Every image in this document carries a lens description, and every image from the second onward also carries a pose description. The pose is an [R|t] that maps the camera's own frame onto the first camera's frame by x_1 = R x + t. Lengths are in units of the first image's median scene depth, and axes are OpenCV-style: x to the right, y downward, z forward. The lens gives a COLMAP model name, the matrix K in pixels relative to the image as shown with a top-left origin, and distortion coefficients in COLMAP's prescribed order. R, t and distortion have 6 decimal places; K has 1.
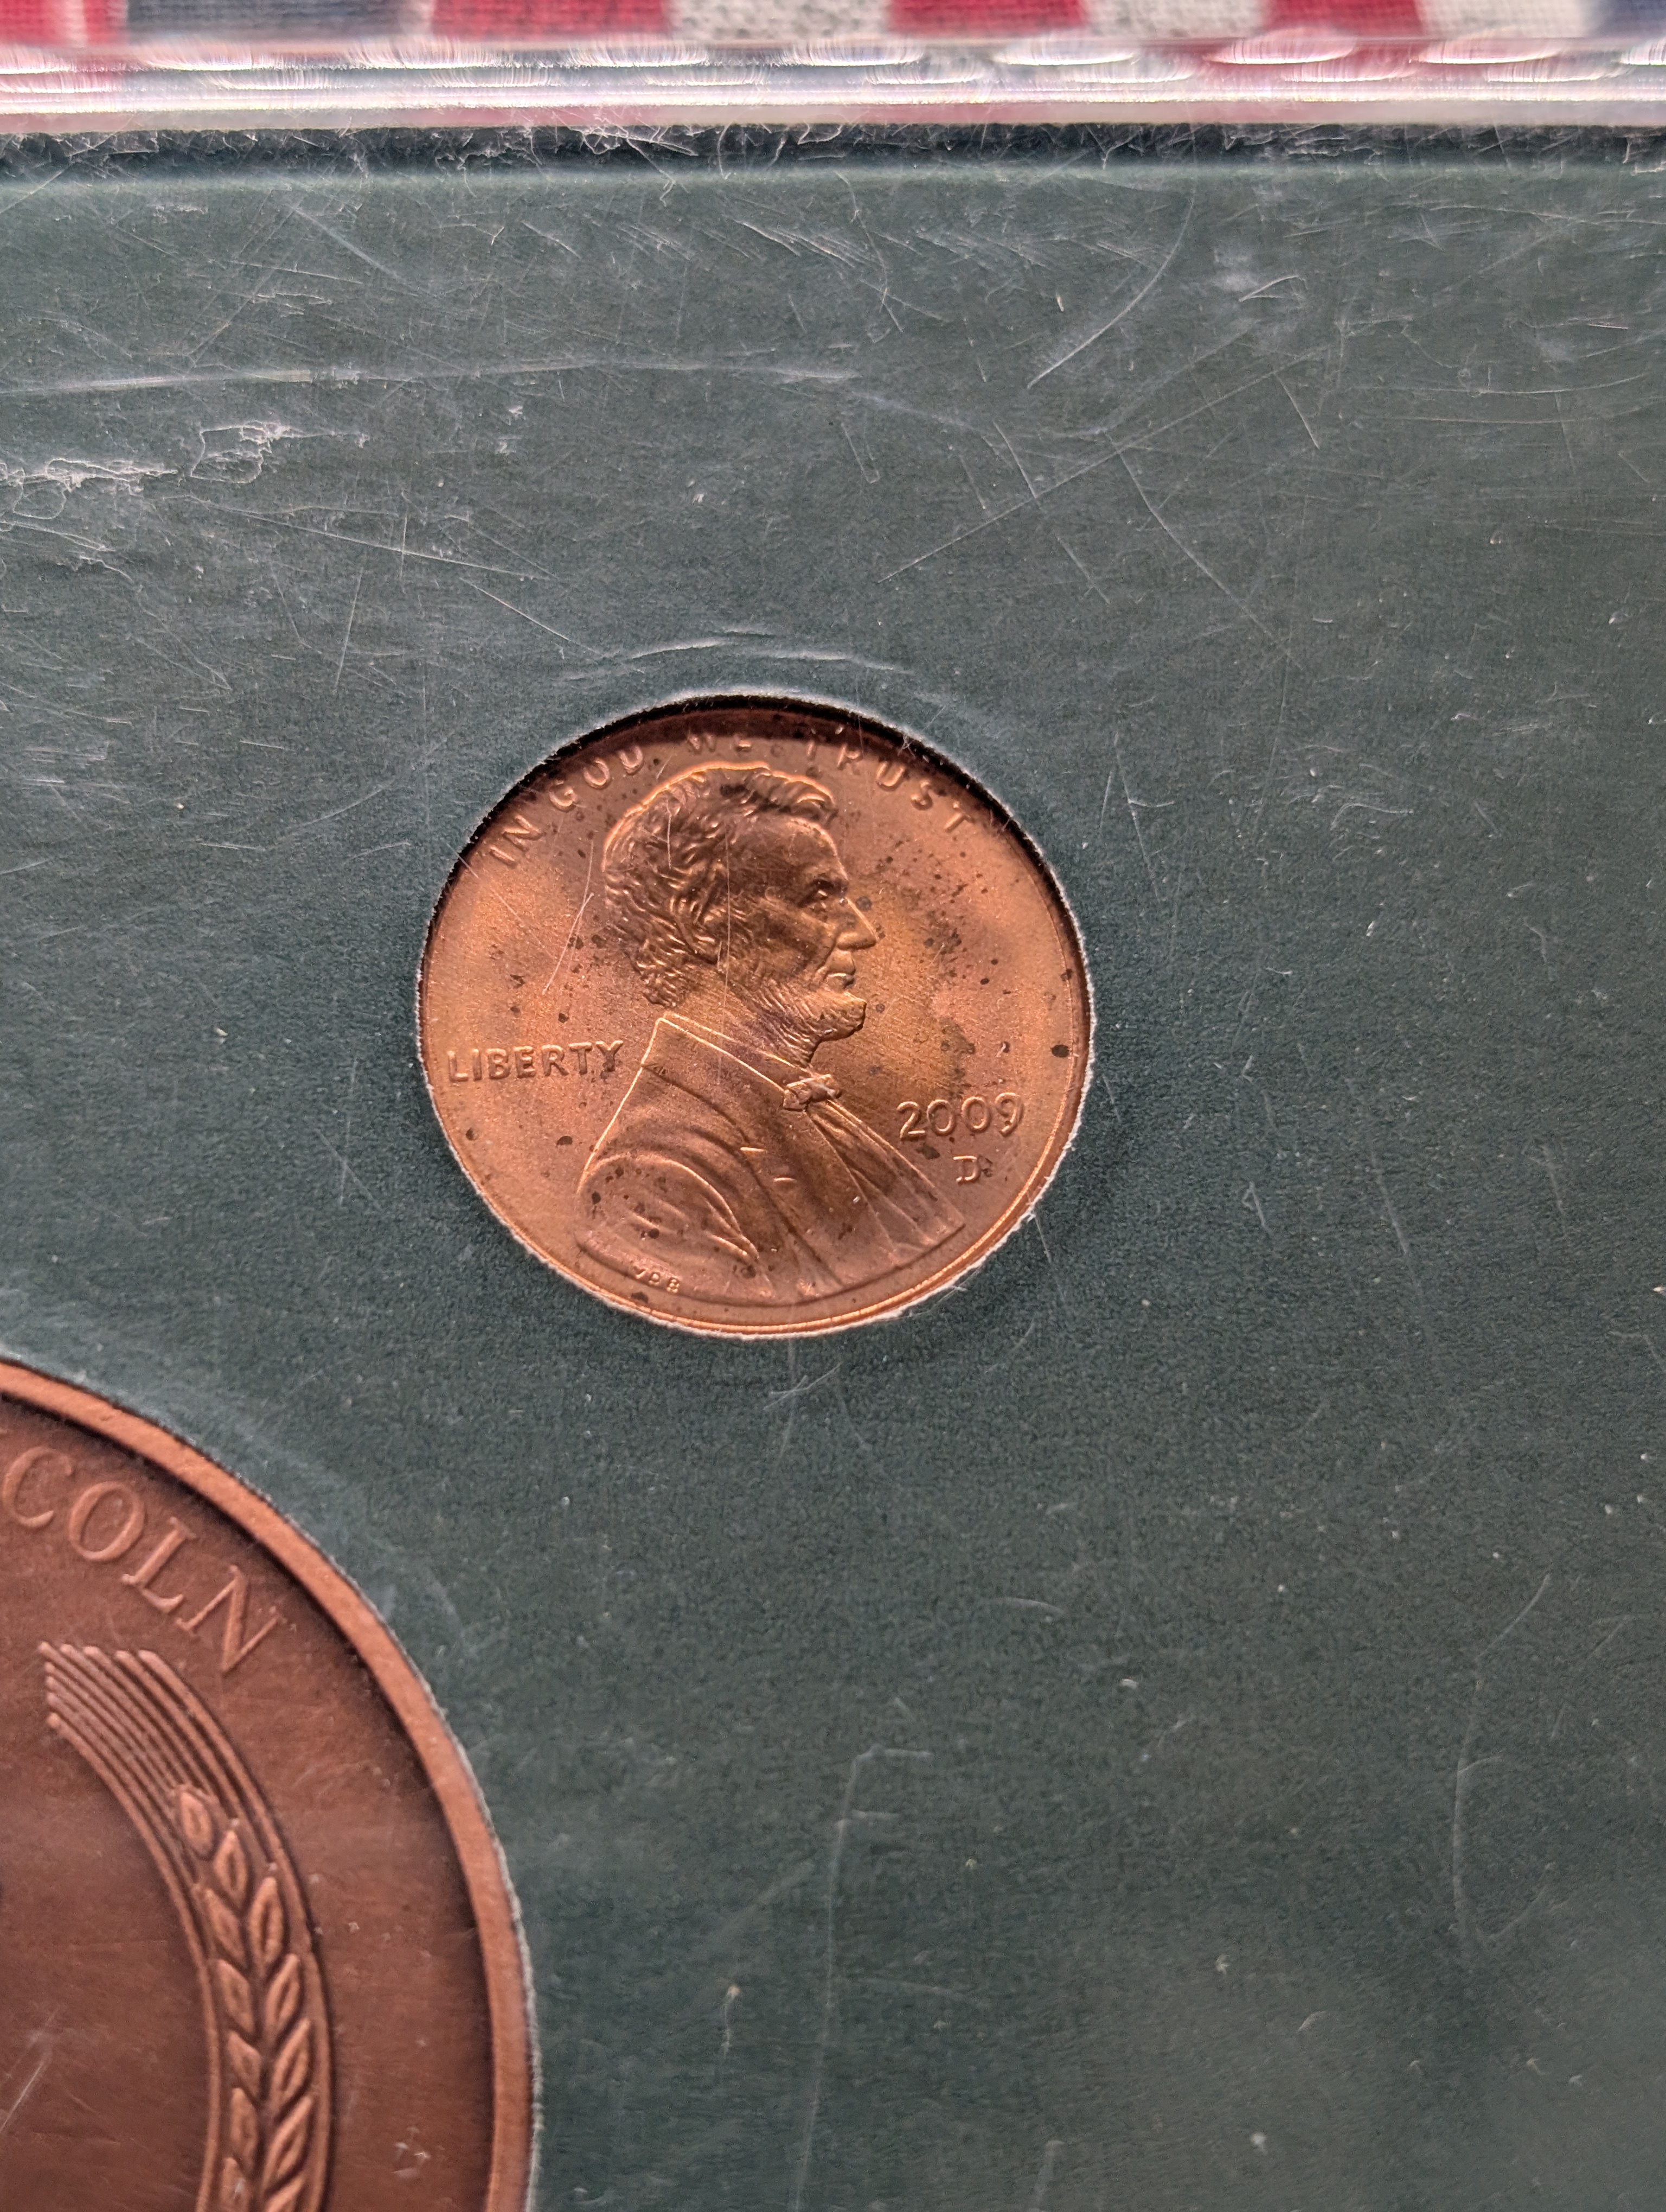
lens RADIAL K [[3784.0, 0, 833.0], [0, 3784.0, 1106.0], [0, 0, 1]] dist [0.167389, -1.152641]
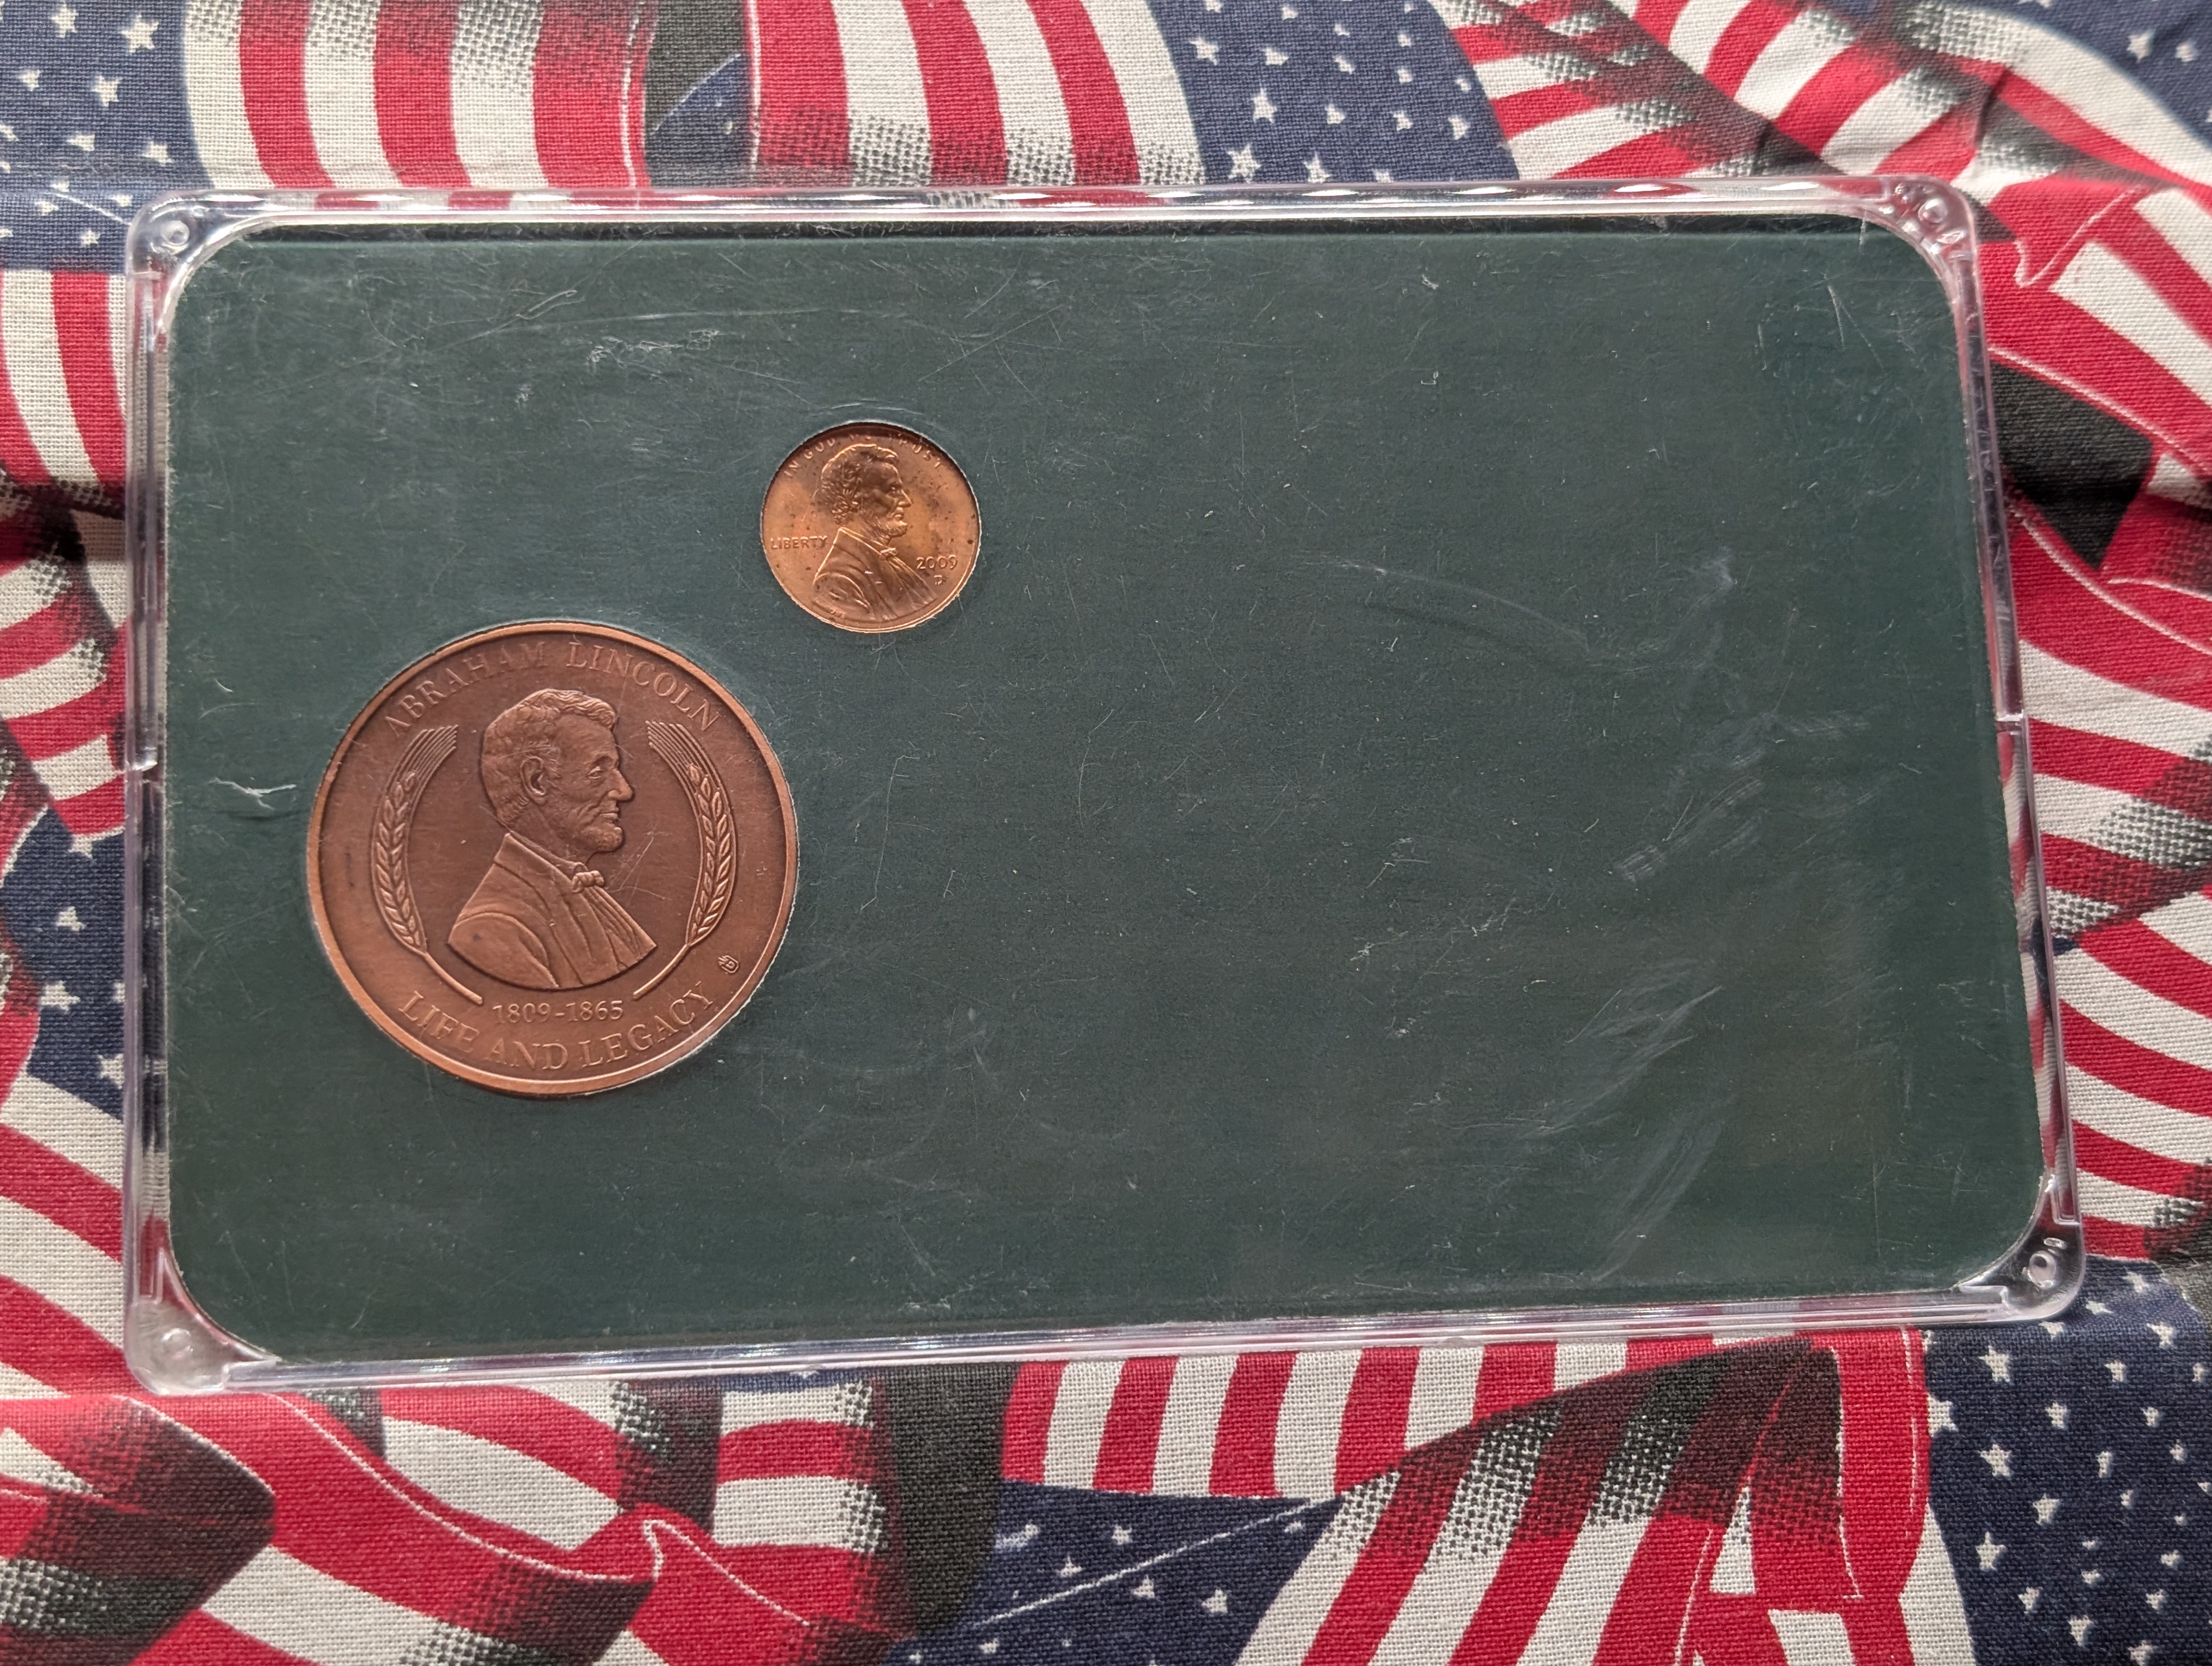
lens RADIAL K [[3530.1, 0, 1106.0], [0, 3530.1, 833.0], [0, 0, 1]] dist [0.166222, -0.802027]
pose [[0.999833, 0.013034, 0.012828, 0.145136], [-0.014051, 0.996483, 0.082614, -0.018607], [-0.011706, -0.082781, 0.996499, -1.997642]]
